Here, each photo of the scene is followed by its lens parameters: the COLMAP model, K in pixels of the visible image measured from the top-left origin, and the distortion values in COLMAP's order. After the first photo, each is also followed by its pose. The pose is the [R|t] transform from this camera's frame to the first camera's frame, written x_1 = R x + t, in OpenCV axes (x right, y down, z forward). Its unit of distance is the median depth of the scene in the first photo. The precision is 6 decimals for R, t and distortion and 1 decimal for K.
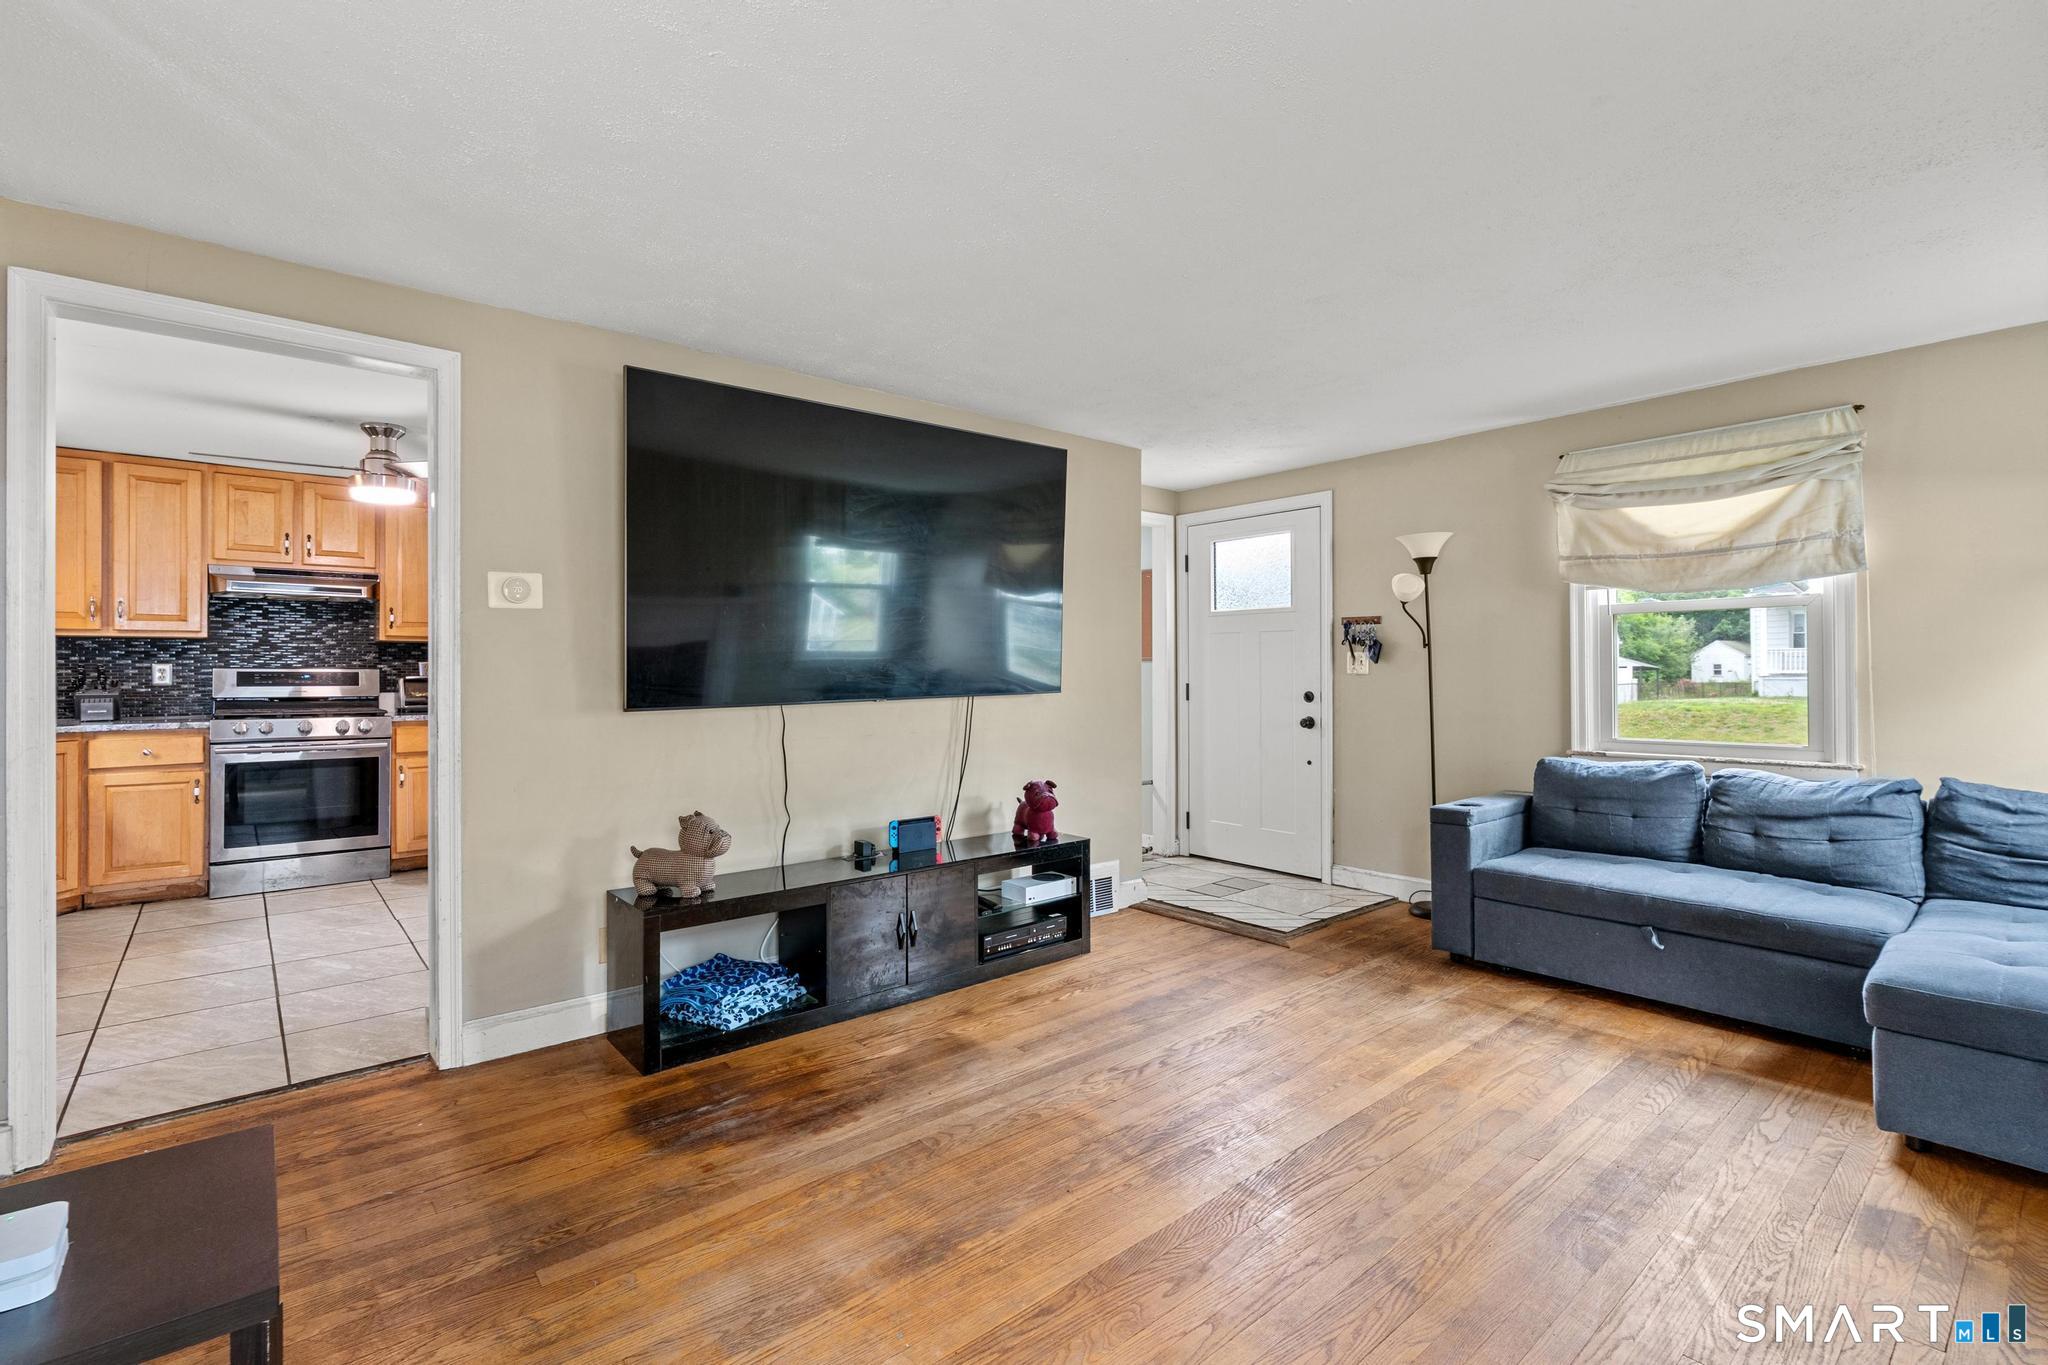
lens RADIAL K [[927.1, 0, 1022.9], [0, 927.1, 667.3], [0, 0, 1]] dist [-0.011052, 0.004645]
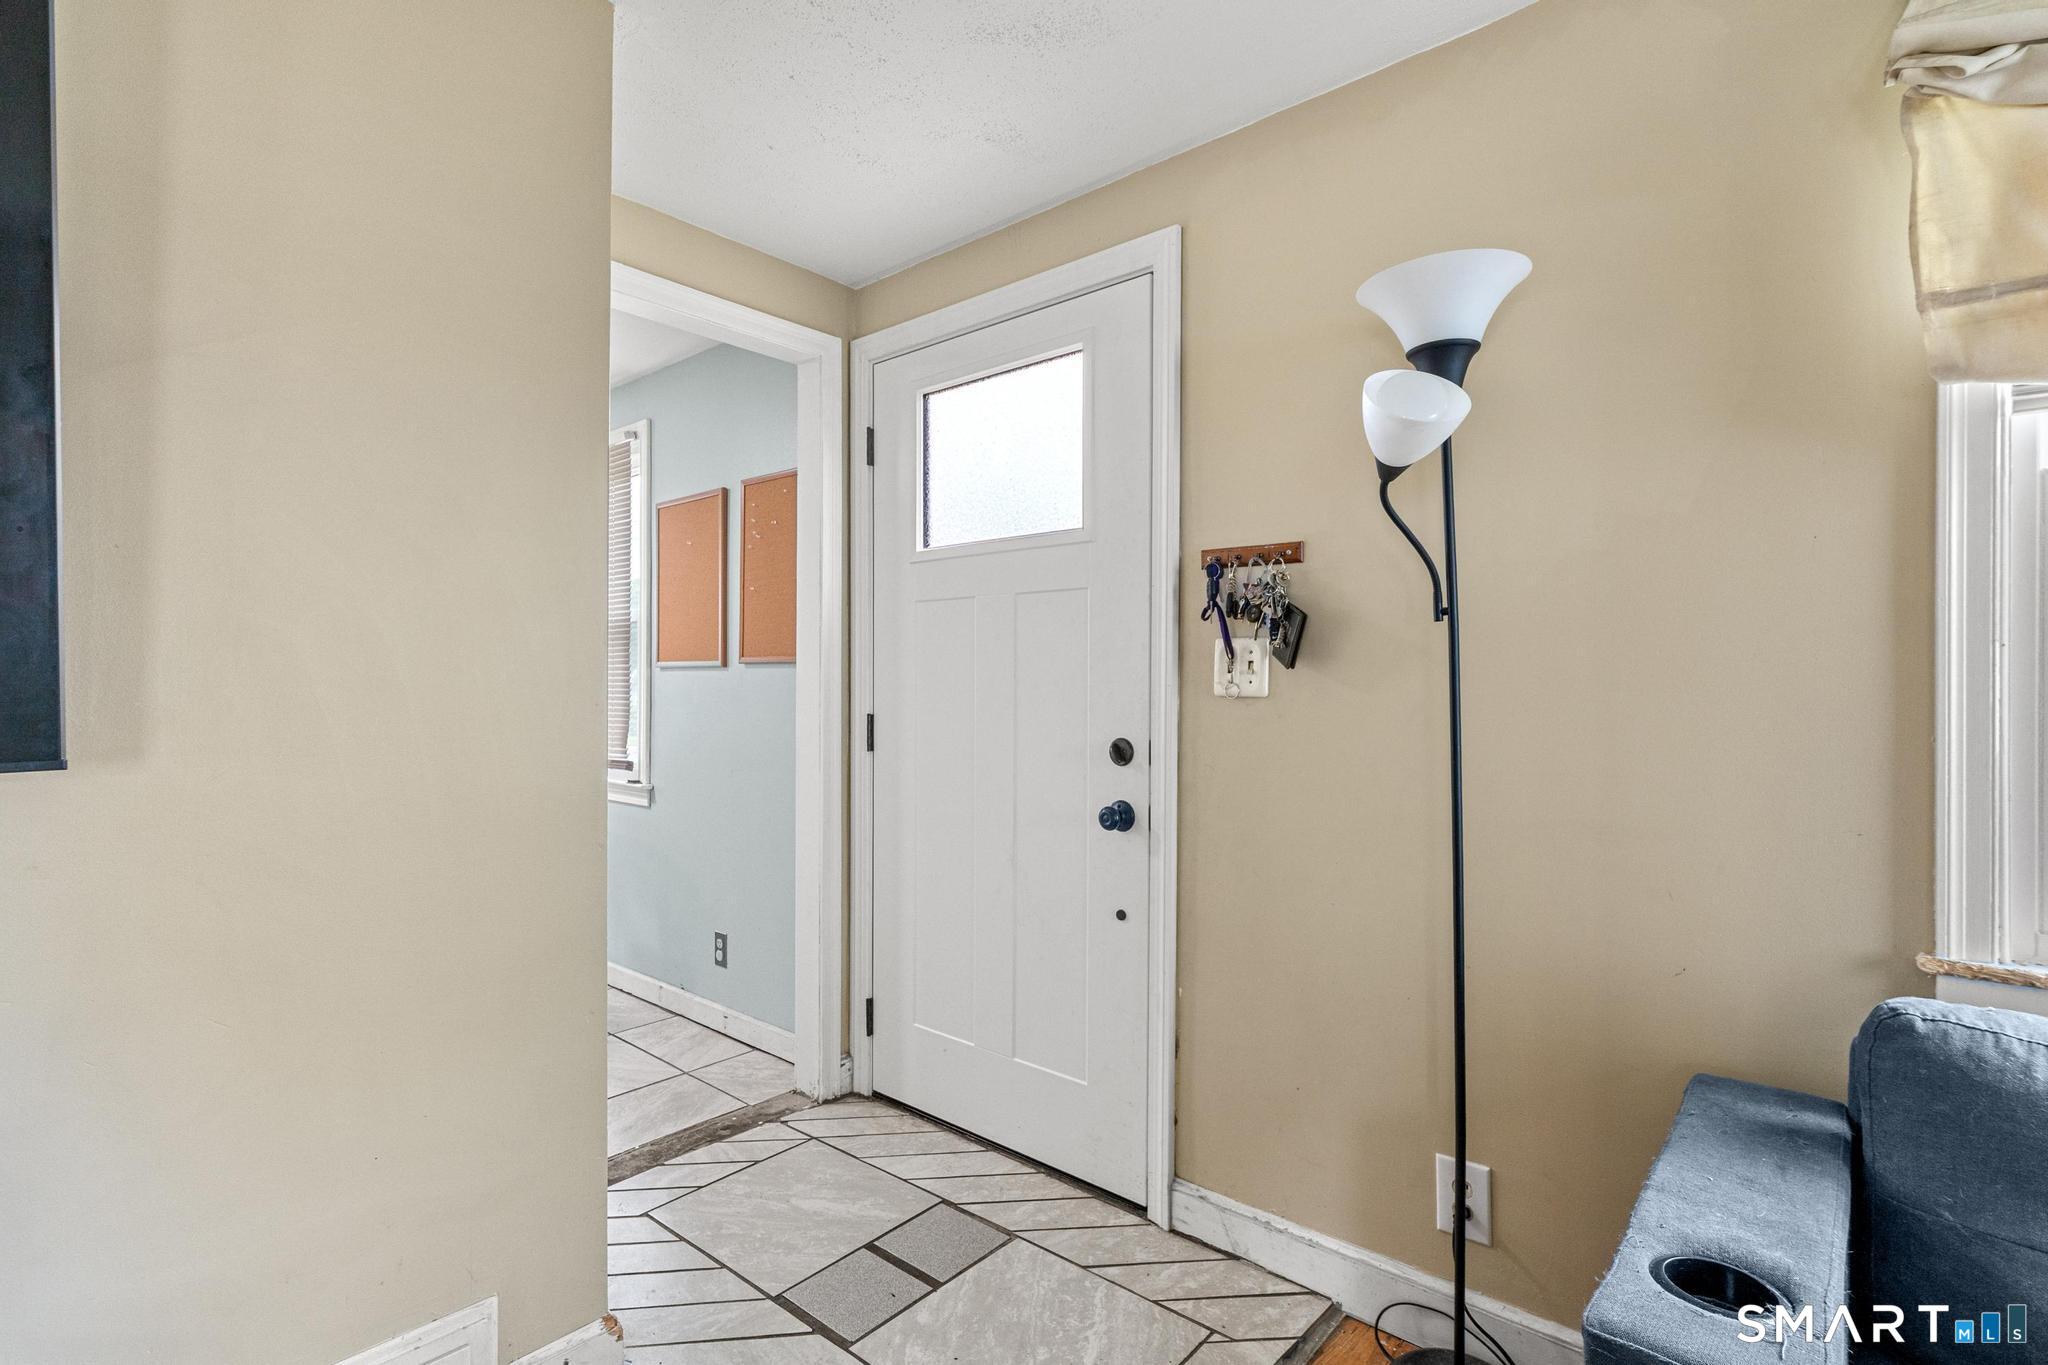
lens RADIAL K [[958.4, 0, 1033.9], [0, 958.4, 692.4], [0, 0, 1]] dist [-0.008871, 0.001839]
pose [[0.987990, 0.008496, 0.154282, 0.223965], [-0.009458, 0.999940, 0.005503, 0.004439], [-0.154226, -0.006896, 0.988012, 0.644677]]
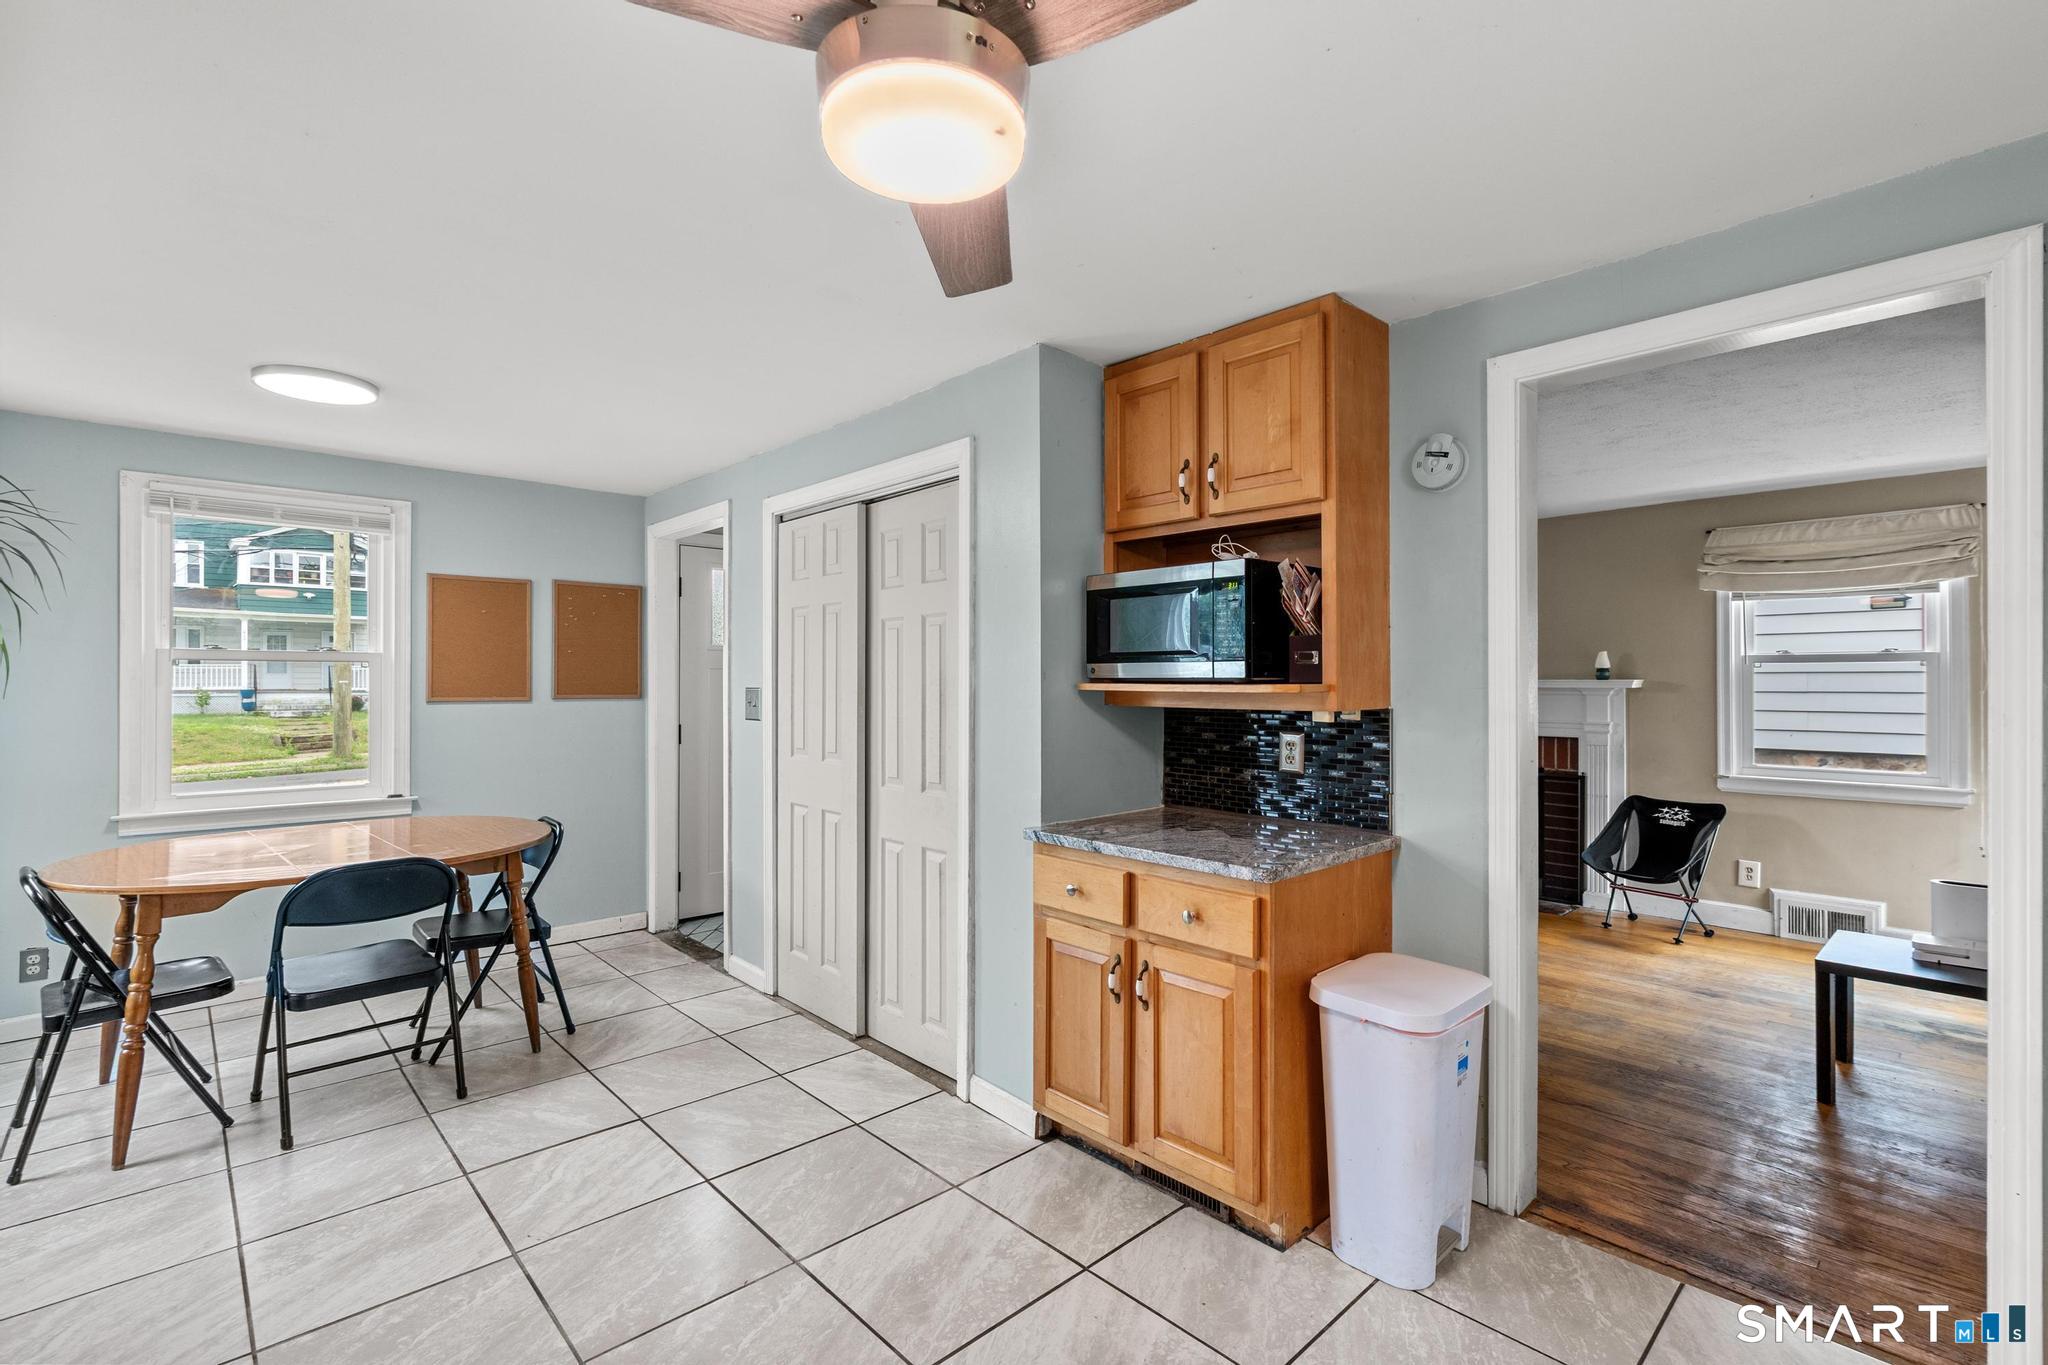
lens RADIAL K [[927.1, 0, 1002.7], [0, 927.1, 683.3], [0, 0, 1]] dist [-0.011052, 0.004645]
pose [[-0.038098, -0.002025, 0.999272, -0.859188], [-0.003910, 0.999991, 0.001877, -0.030463], [-0.999266, -0.003835, -0.038105, 0.889807]]
